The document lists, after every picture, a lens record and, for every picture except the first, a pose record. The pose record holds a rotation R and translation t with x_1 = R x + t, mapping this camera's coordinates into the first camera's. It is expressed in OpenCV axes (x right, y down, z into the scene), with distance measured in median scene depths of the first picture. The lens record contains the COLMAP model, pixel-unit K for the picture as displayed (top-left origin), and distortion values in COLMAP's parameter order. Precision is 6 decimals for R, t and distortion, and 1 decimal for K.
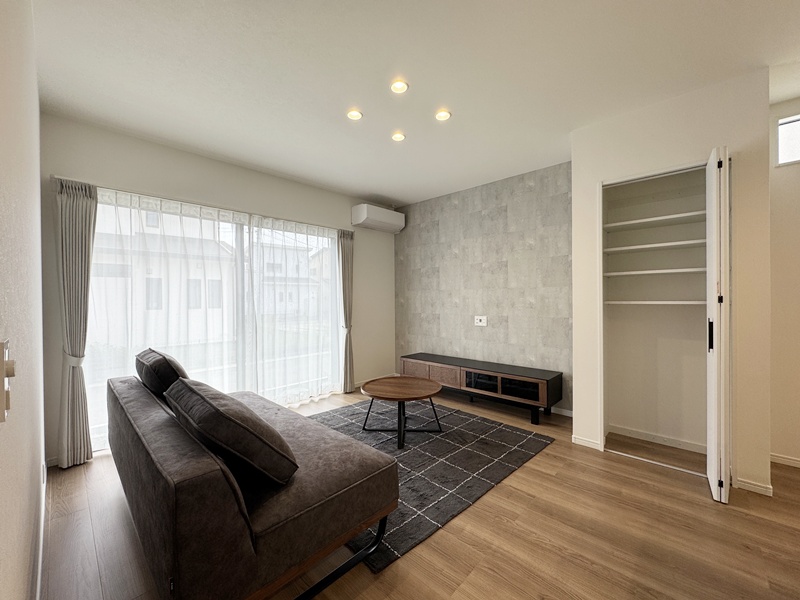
lens RADIAL K [[323.7, 0, 402.2], [0, 323.7, 301.0], [0, 0, 1]] dist [-0.003126, 0.000097]
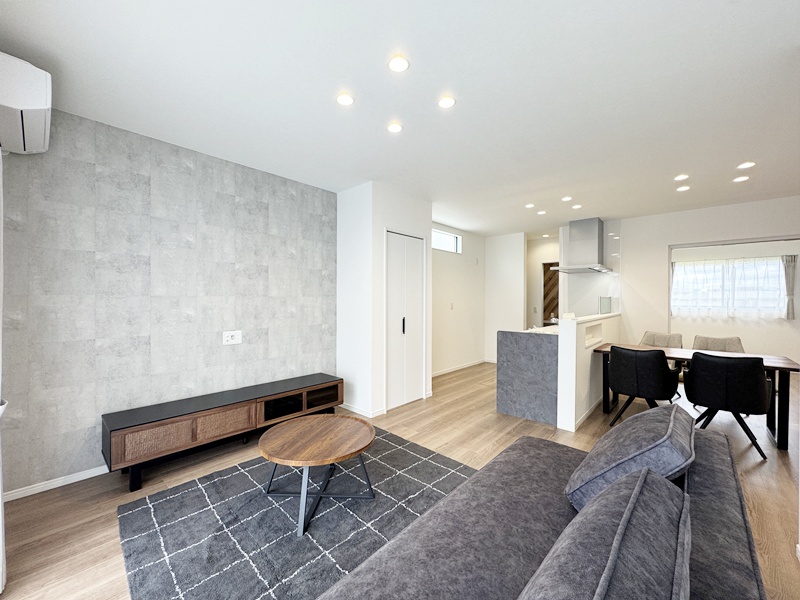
lens RADIAL K [[323.7, 0, 398.7], [0, 323.7, 301.9], [0, 0, 1]] dist [-0.003126, 0.000097]
pose [[-0.010591, 0.000255, 0.999944, -0.566068], [0.003802, 0.999993, -0.000215, -0.023423], [-0.999937, 0.003799, -0.010592, 0.649522]]
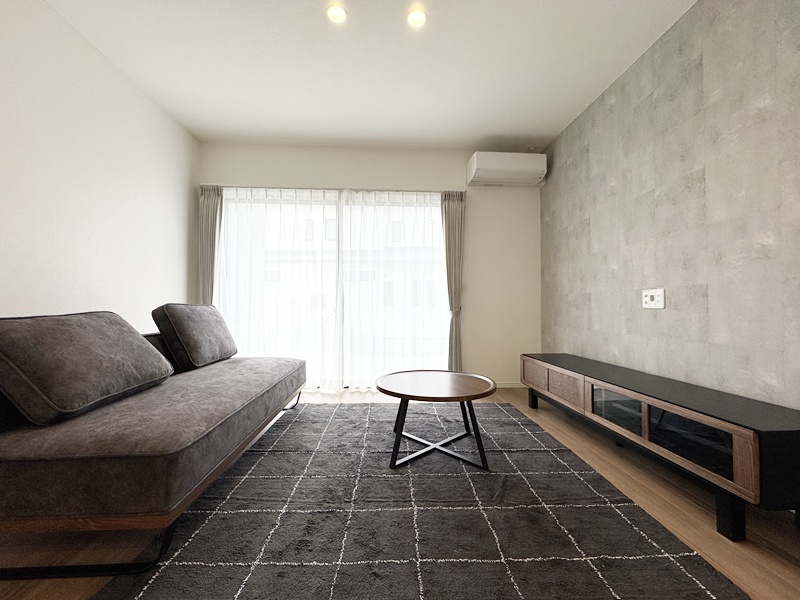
lens RADIAL K [[323.7, 0, 402.8], [0, 323.7, 301.1], [0, 0, 1]] dist [-0.003126, 0.000097]
pose [[0.733451, -0.005081, -0.679723, 0.320259], [-0.011493, 0.999736, -0.019874, 0.085477], [0.679645, 0.022388, 0.733199, 0.355085]]
